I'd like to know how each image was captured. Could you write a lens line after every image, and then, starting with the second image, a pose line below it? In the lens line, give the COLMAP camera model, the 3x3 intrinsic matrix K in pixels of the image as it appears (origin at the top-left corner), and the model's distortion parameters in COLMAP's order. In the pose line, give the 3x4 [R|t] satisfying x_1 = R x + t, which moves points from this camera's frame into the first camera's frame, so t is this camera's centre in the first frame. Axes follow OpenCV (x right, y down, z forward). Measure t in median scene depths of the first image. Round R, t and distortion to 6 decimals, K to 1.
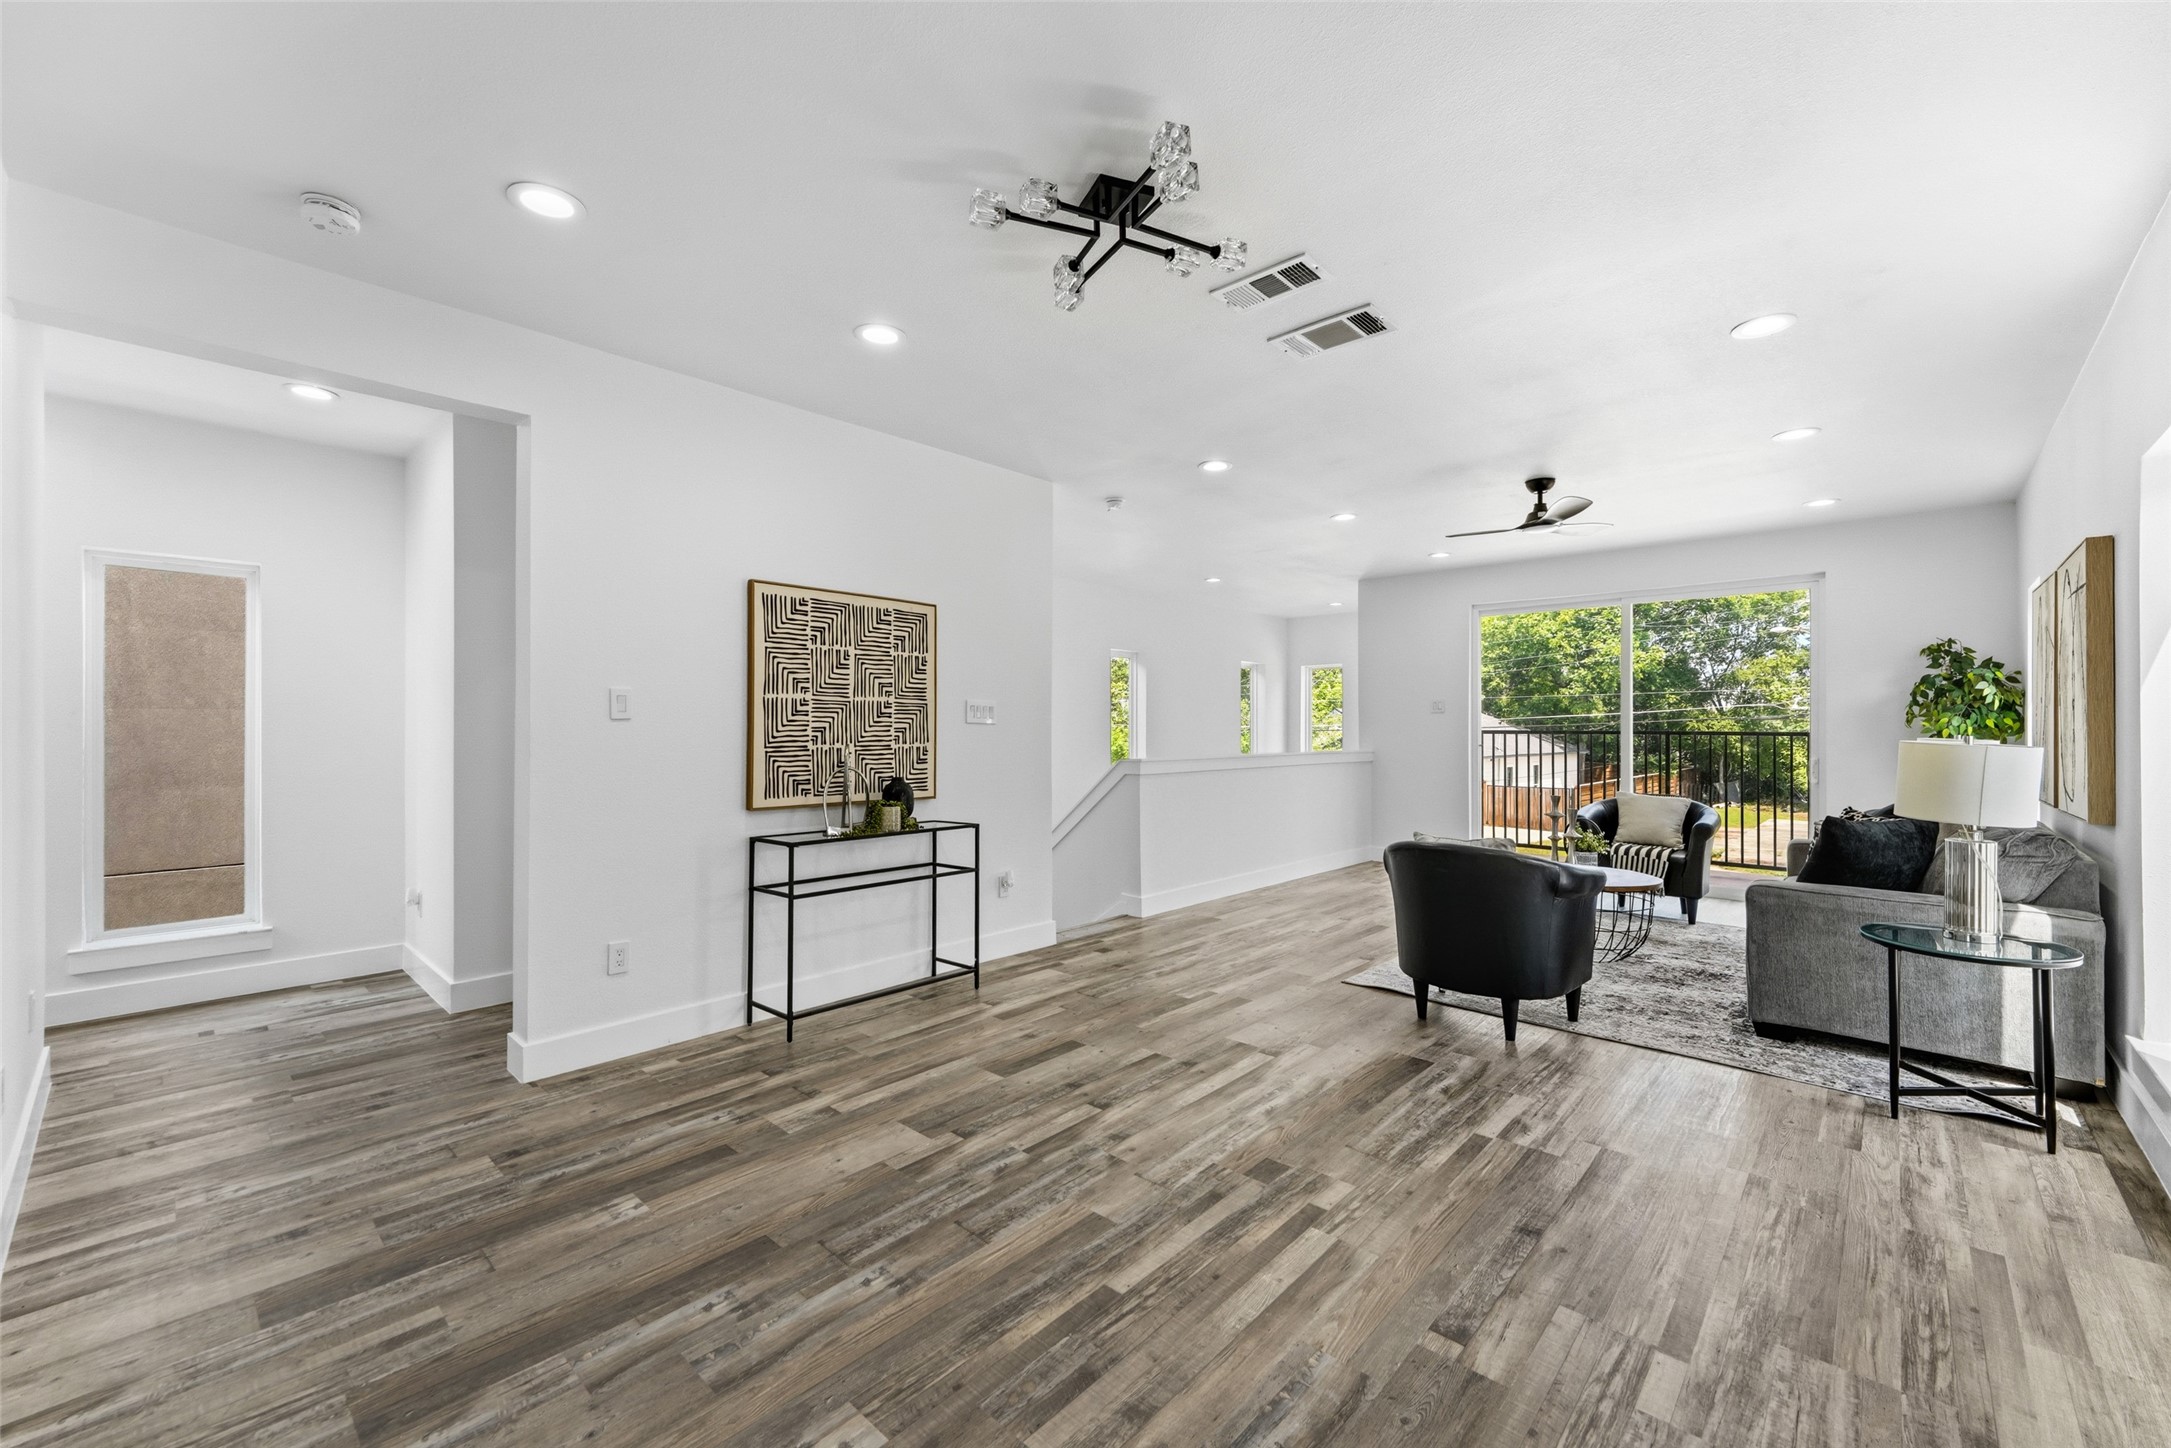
lens RADIAL K [[866.7, 0, 1074.1], [0, 866.7, 728.5], [0, 0, 1]] dist [0.012951, -0.002371]
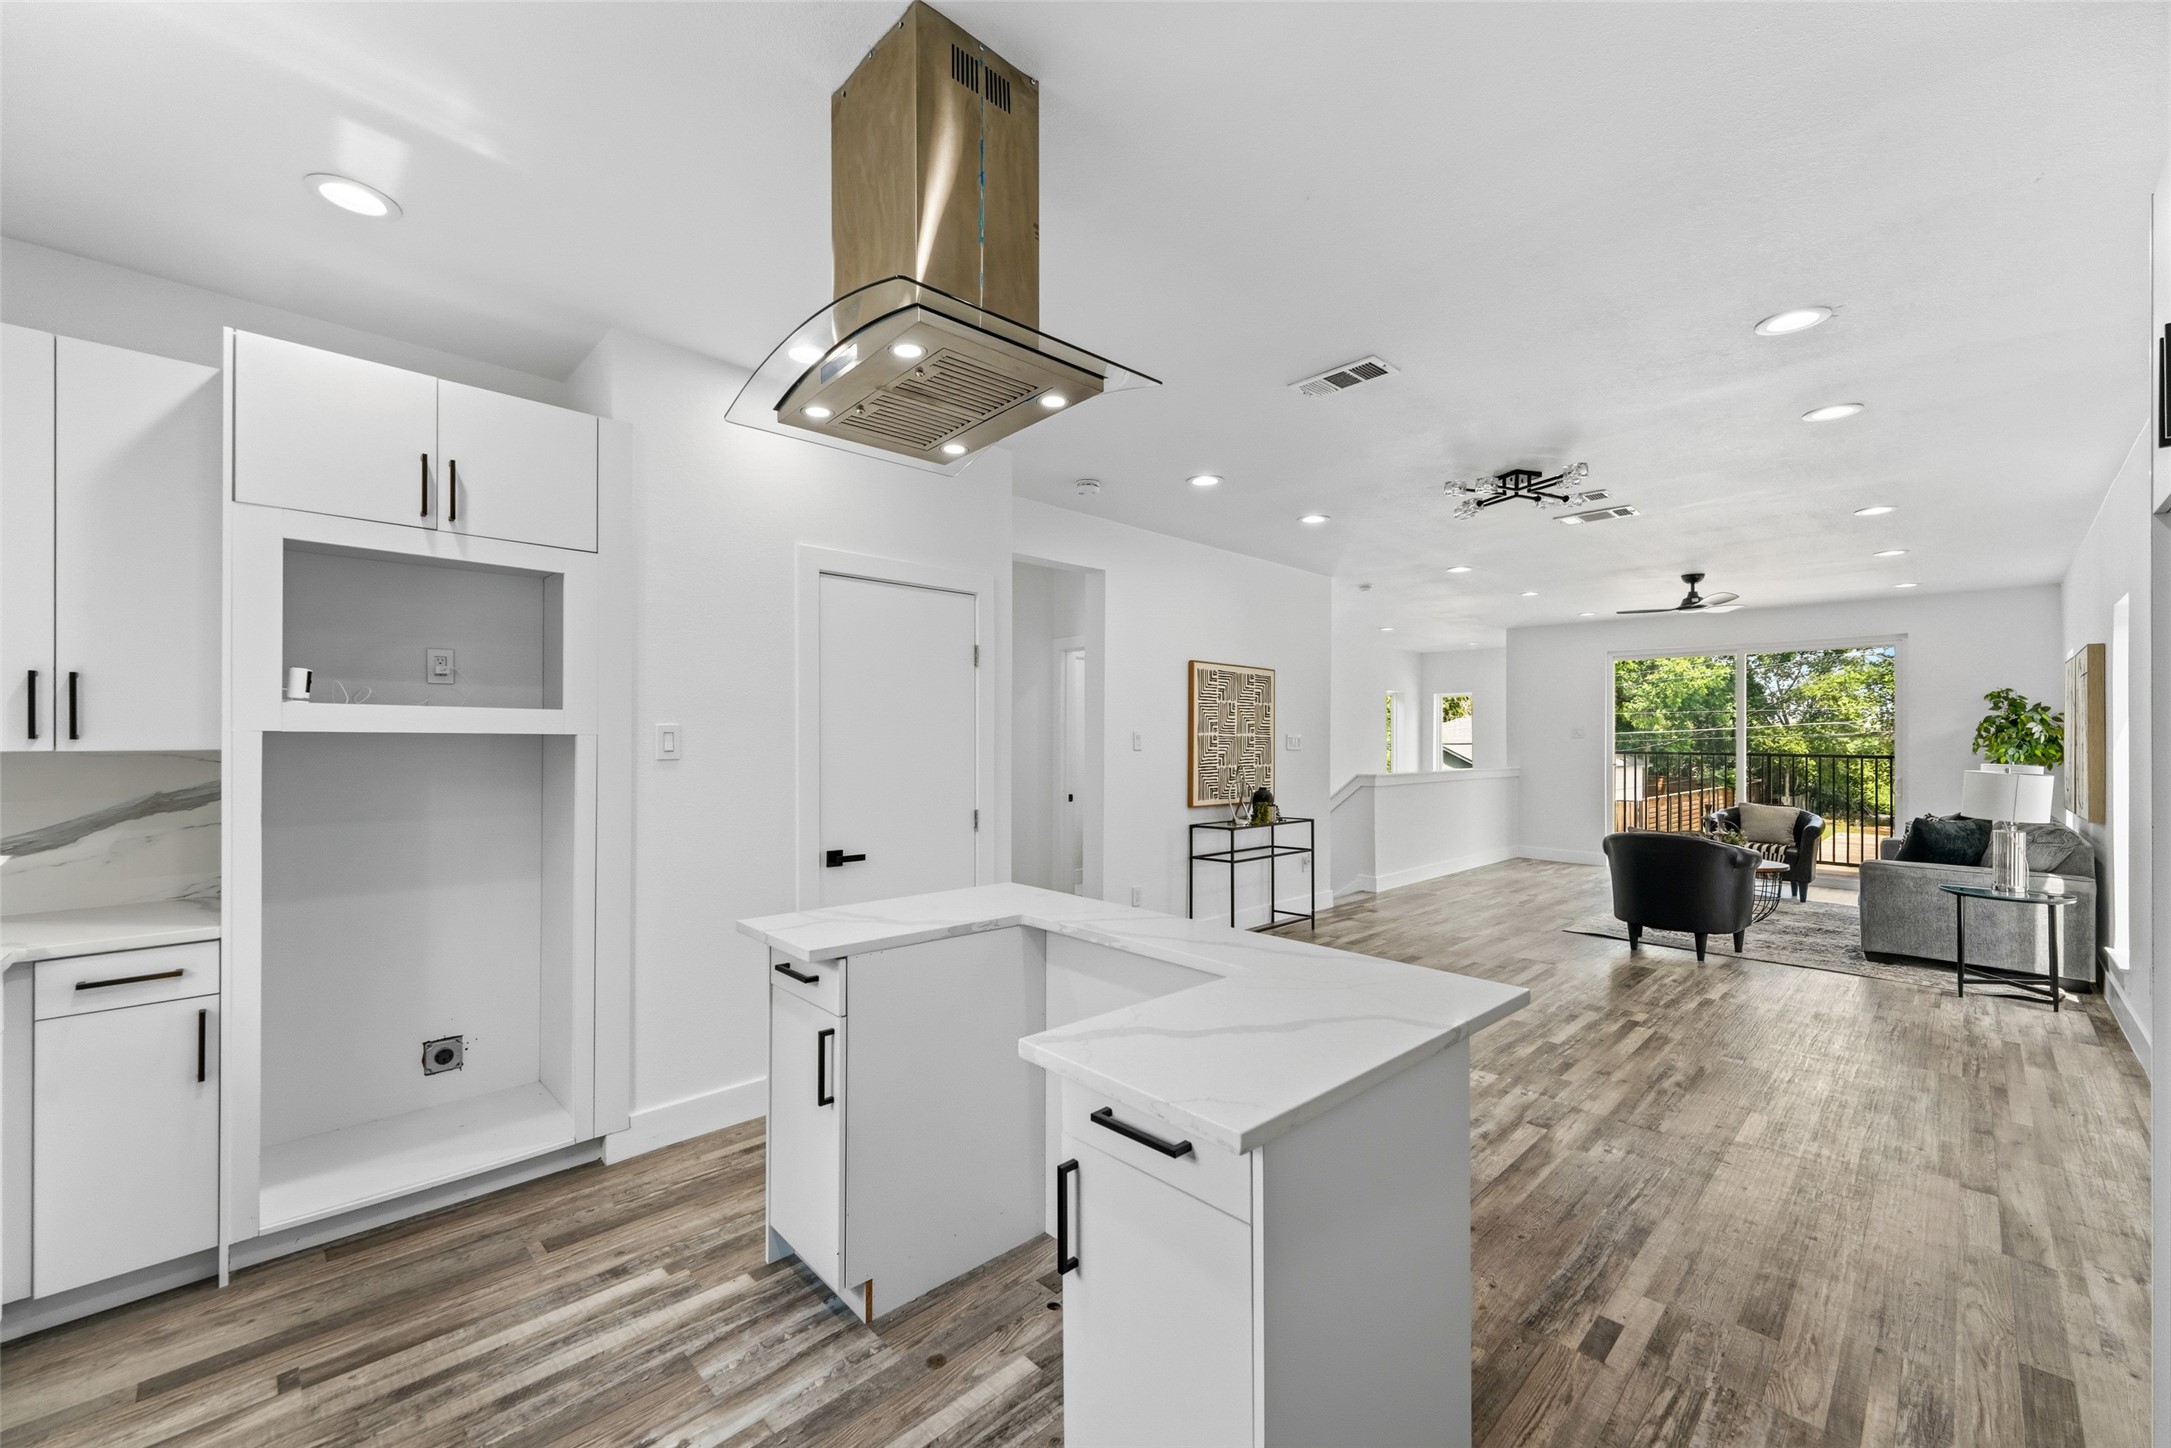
lens RADIAL K [[866.7, 0, 1071.5], [0, 866.7, 732.5], [0, 0, 1]] dist [0.012951, -0.002371]
pose [[0.999025, 0.005010, -0.043856, -0.516767], [-0.005296, 0.999965, -0.006407, -0.029348], [0.043823, 0.006633, 0.999017, -0.562090]]
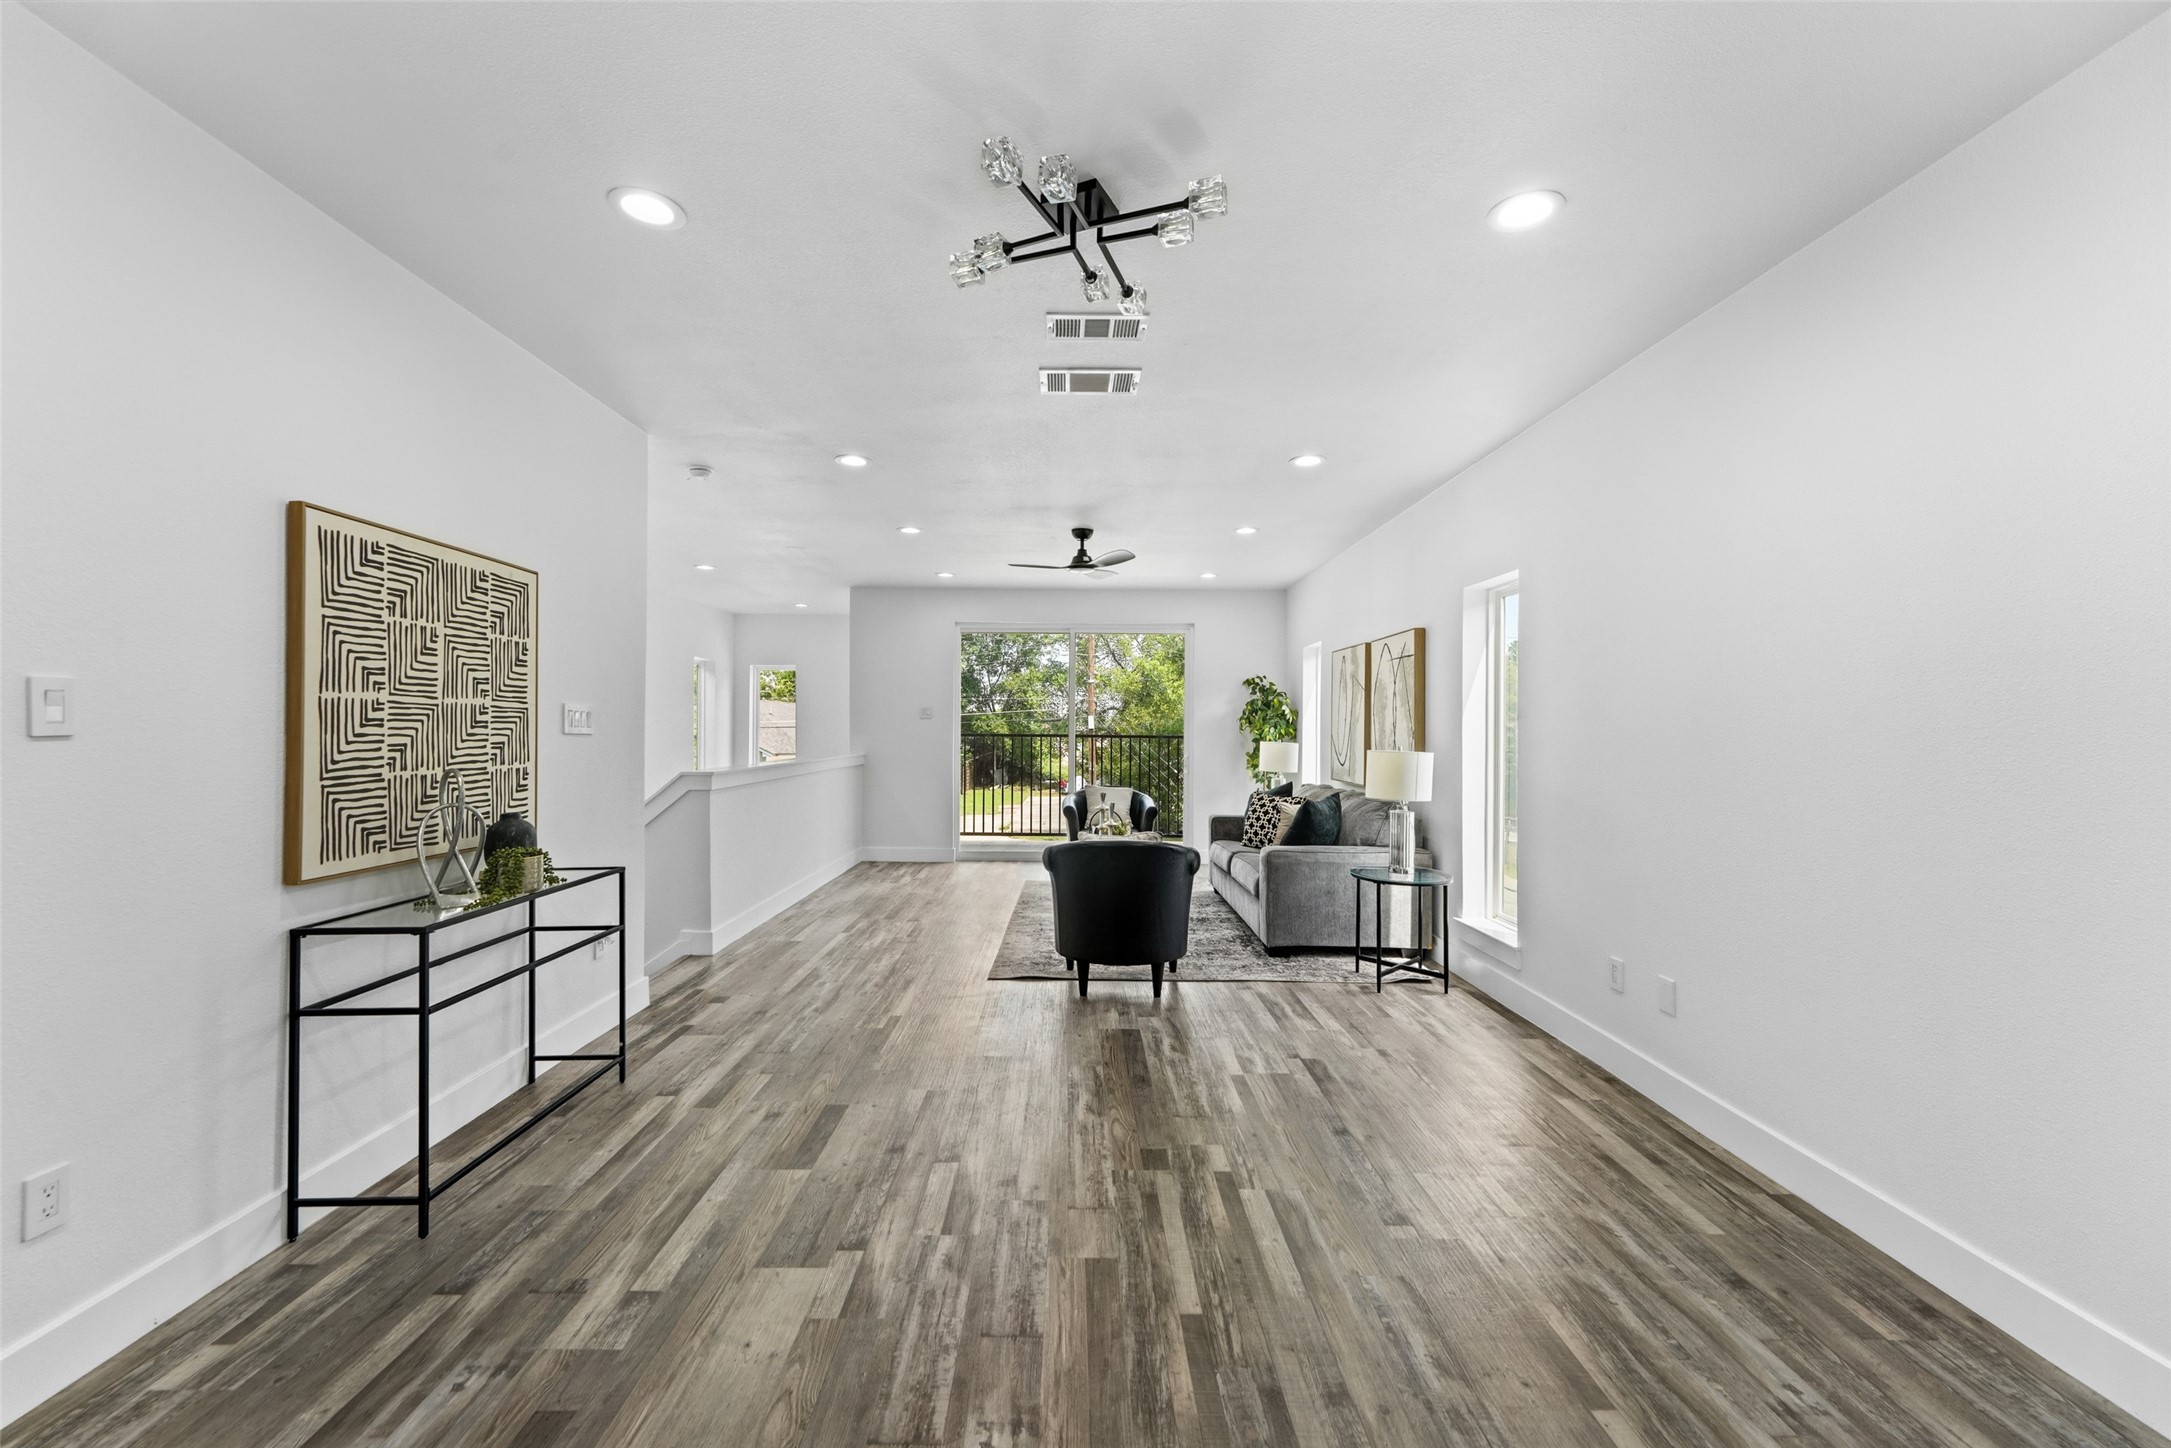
lens RADIAL K [[866.7, 0, 1071.9], [0, 866.7, 727.0], [0, 0, 1]] dist [0.012951, -0.002371]
pose [[0.730743, 0.003946, 0.682641, -0.390731], [-0.005843, 0.999983, 0.000474, -0.018264], [-0.682628, -0.004335, 0.730753, 0.188391]]
